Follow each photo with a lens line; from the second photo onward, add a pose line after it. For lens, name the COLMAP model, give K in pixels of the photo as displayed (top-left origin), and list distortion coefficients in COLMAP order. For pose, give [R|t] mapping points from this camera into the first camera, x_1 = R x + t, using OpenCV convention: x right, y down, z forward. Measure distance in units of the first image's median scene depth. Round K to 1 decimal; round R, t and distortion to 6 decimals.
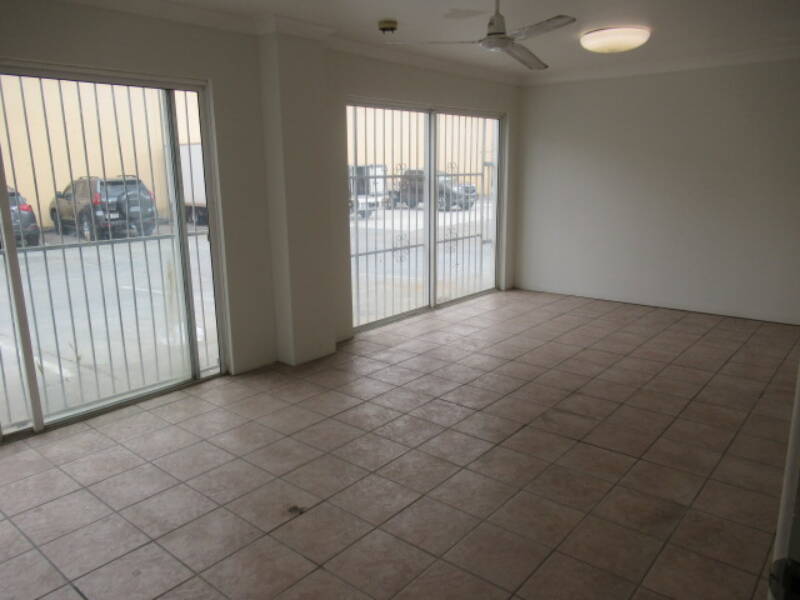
lens RADIAL K [[599.7, 0, 399.5], [0, 599.7, 298.8], [0, 0, 1]] dist [0.006426, 0.000610]
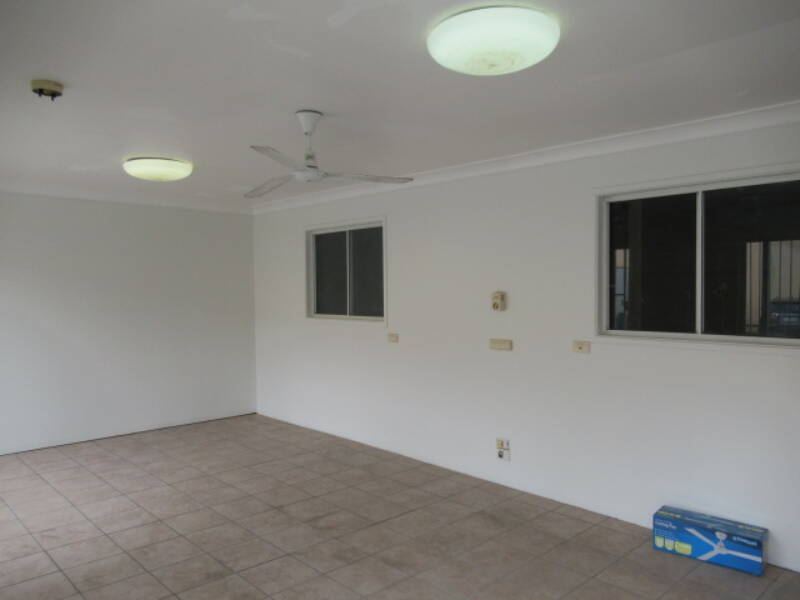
lens RADIAL K [[599.7, 0, 400.2], [0, 599.7, 302.9], [0, 0, 1]] dist [0.006426, 0.000610]
pose [[0.110750, -0.012164, 0.993774, -0.663293], [0.211921, 0.977217, -0.011656, -0.122593], [-0.970991, 0.211892, 0.110805, 0.584733]]
